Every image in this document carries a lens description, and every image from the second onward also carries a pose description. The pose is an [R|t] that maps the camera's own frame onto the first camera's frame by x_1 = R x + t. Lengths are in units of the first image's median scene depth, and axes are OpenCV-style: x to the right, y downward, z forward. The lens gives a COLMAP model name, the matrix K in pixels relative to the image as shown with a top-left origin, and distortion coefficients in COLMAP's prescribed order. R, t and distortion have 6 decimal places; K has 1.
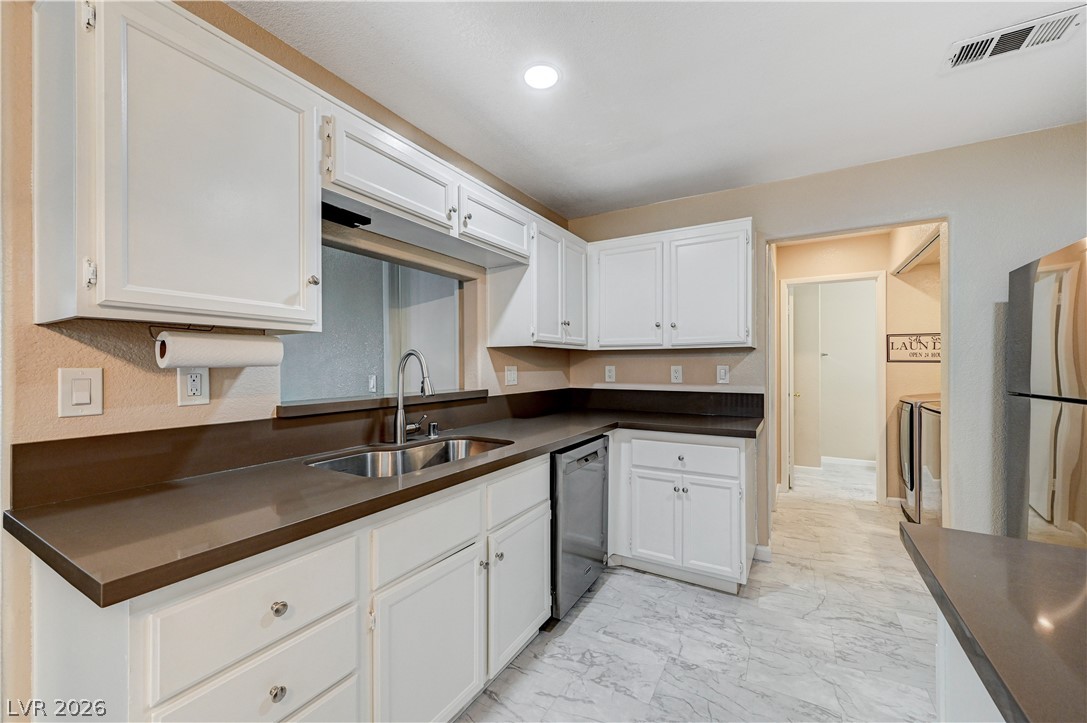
lens RADIAL K [[429.9, 0, 545.7], [0, 429.9, 364.7], [0, 0, 1]] dist [0.003234, -0.000374]
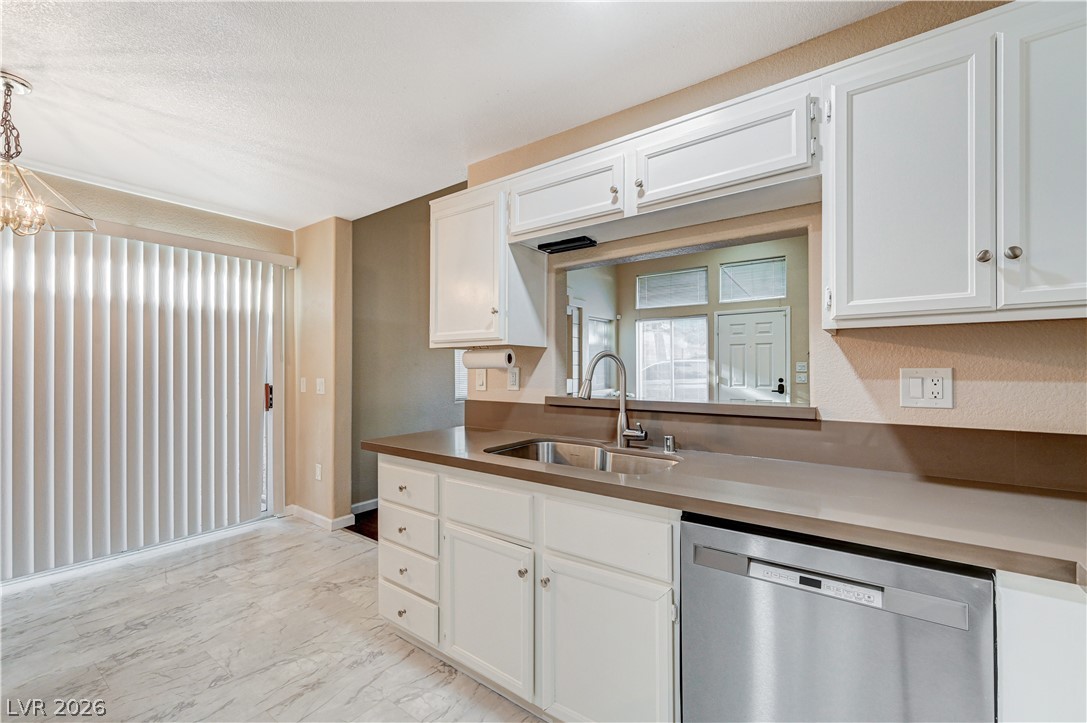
lens RADIAL K [[453.6, 0, 545.5], [0, 453.6, 367.1], [0, 0, 1]] dist [0.004191, 0.000005]
pose [[-0.109140, 0.001230, -0.994026, 0.459278], [0.004285, 0.999991, 0.000767, -0.000432], [0.994017, -0.004176, -0.109144, 0.610107]]
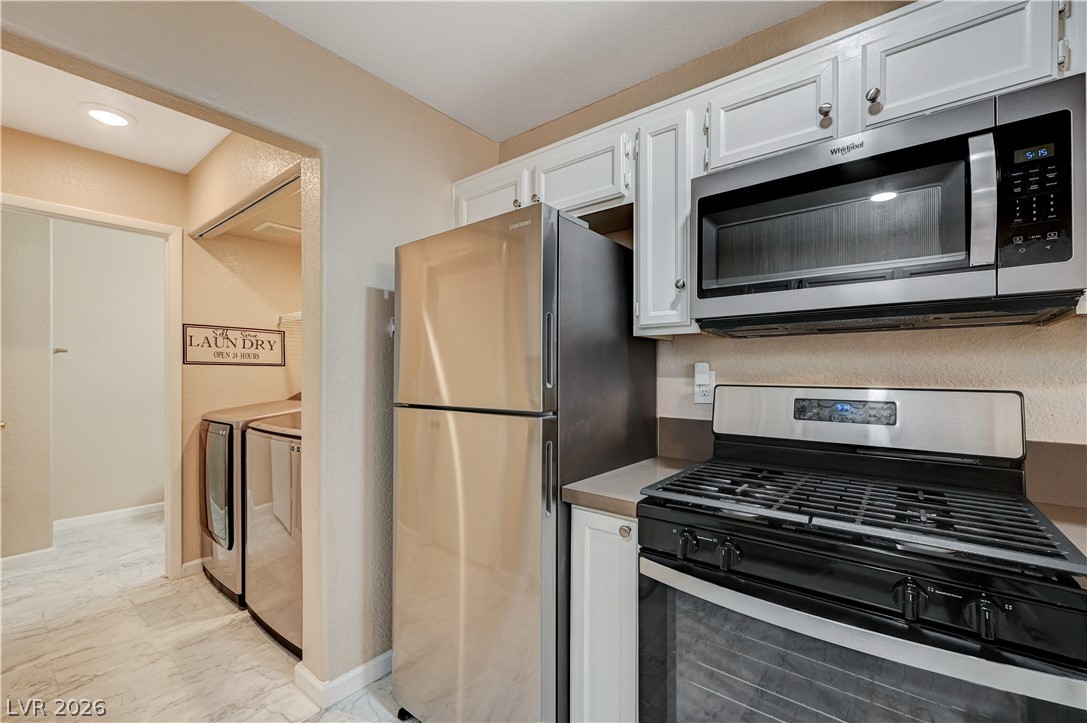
lens RADIAL K [[453.6, 0, 548.2], [0, 453.6, 371.5], [0, 0, 1]] dist [0.004191, 0.000005]
pose [[0.145301, -0.000110, 0.989387, 0.225669], [-0.003364, 0.999994, 0.000605, 0.004193], [-0.989382, -0.003416, 0.145300, 0.438760]]
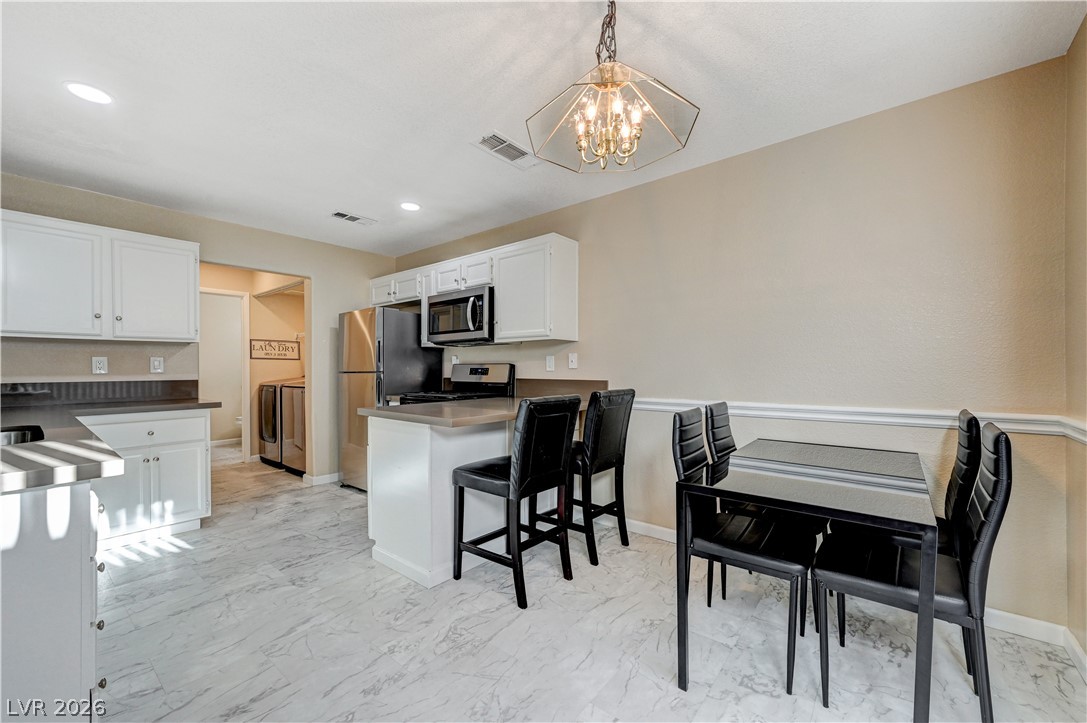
lens RADIAL K [[429.9, 0, 546.7], [0, 429.9, 368.9], [0, 0, 1]] dist [0.003234, -0.000374]
pose [[0.159446, -0.002257, 0.987204, -0.564756], [0.001662, 0.999997, 0.002018, 0.033361], [-0.987205, 0.001319, 0.159449, -0.217025]]
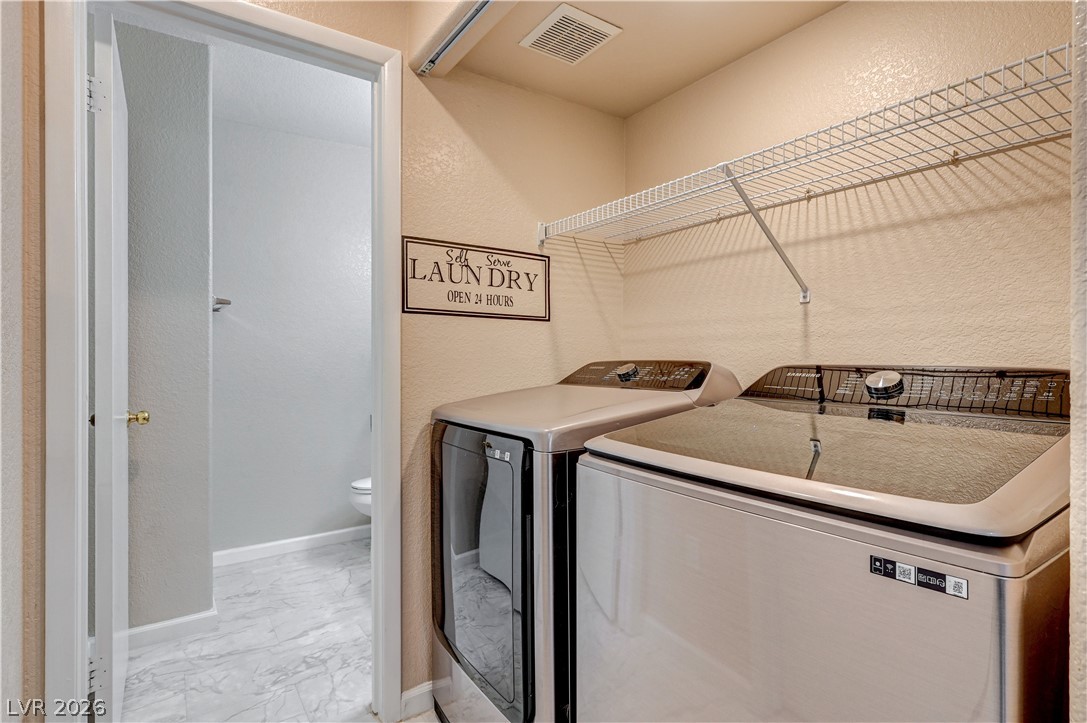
lens RADIAL K [[534.4, 0, 549.7], [0, 534.4, 355.5], [0, 0, 1]] dist [0.000487, 0.000698]
pose [[0.415876, -0.000527, 0.909421, 0.590011], [-0.003909, 0.999990, 0.002368, 0.037180], [-0.909413, -0.004540, 0.415870, 0.942372]]
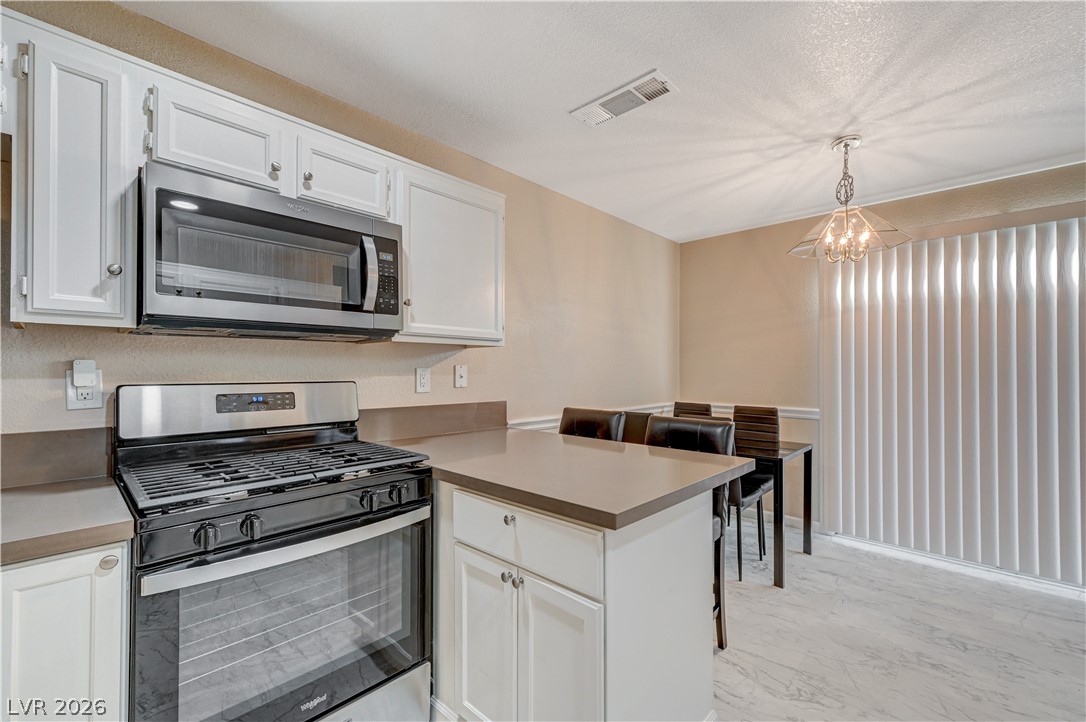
lens RADIAL K [[453.2, 0, 549.9], [0, 453.2, 362.6], [0, 0, 1]] dist [0.004191, 0.000005]
pose [[-0.975527, 0.002693, 0.219864, 0.241520], [-0.001372, 0.999831, -0.018334, 0.003899], [-0.219876, -0.018187, -0.975358, 0.692040]]
